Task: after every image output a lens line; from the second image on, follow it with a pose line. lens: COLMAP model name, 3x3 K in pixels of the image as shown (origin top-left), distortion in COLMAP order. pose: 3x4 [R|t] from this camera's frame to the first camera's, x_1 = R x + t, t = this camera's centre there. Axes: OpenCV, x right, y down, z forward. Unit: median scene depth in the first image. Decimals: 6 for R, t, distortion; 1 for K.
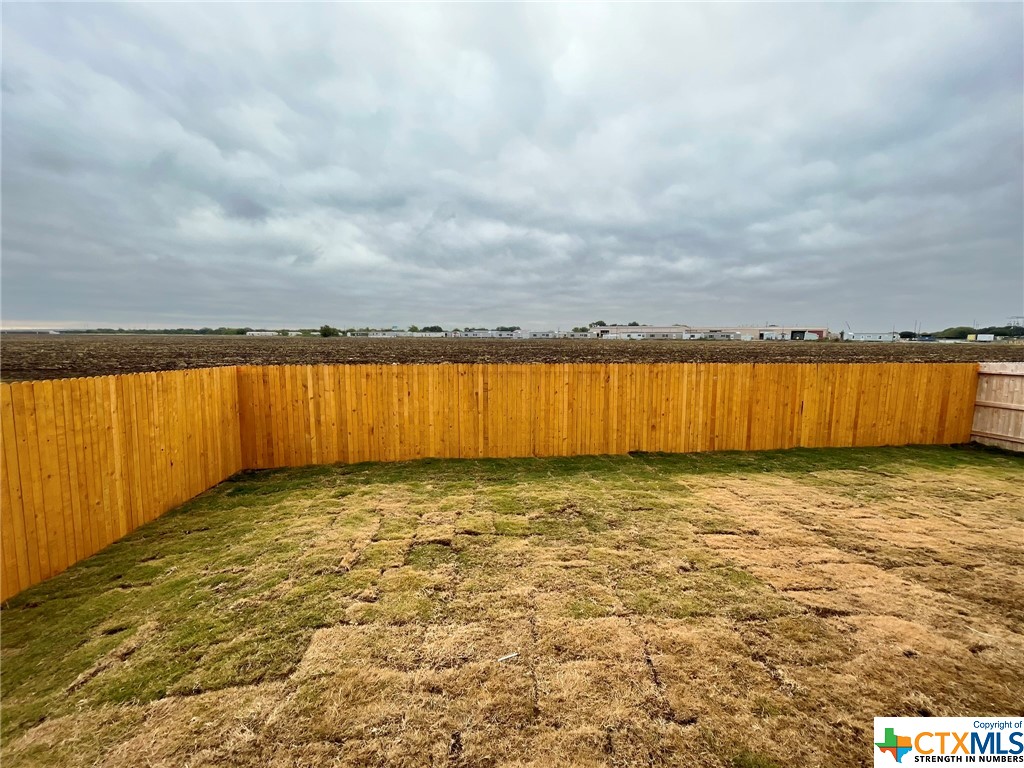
lens RADIAL K [[415.1, 0, 512.0], [0, 415.1, 384.0], [0, 0, 1]] dist [-0.003306, -0.000576]
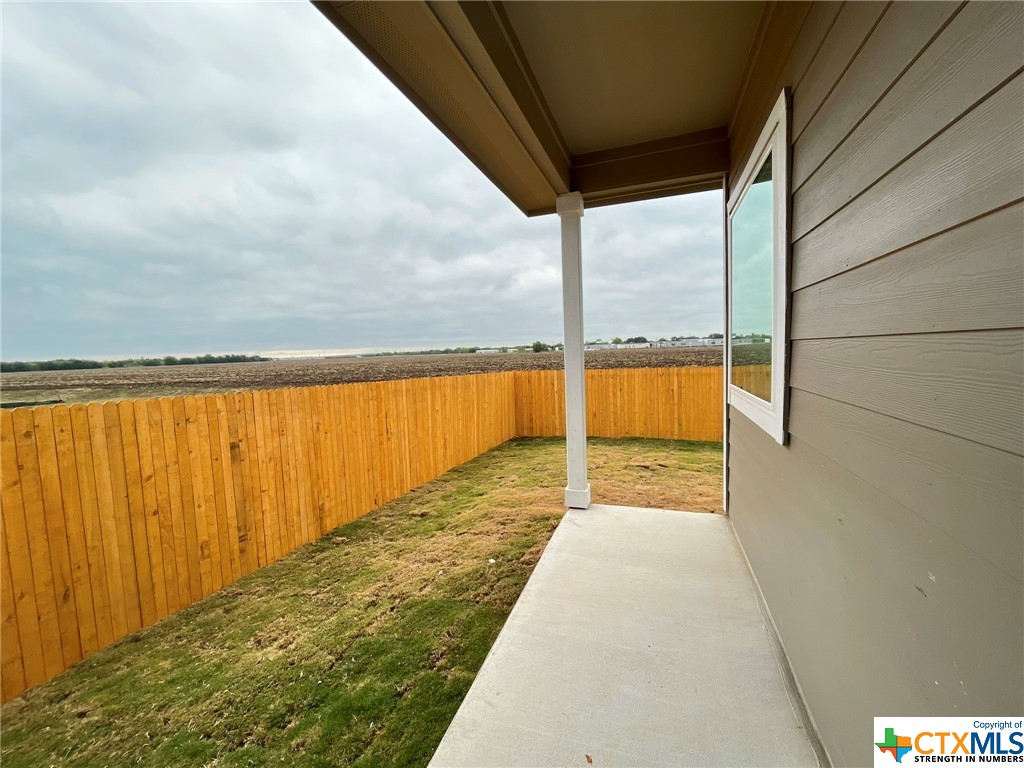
lens RADIAL K [[415.1, 0, 512.0], [0, 415.1, 384.0], [0, 0, 1]] dist [-0.003306, -0.000576]
pose [[0.886590, -0.002712, -0.462548, 0.073955], [-0.010700, 0.999595, -0.026370, 0.045193], [0.462433, 0.028329, 0.886202, -0.410172]]
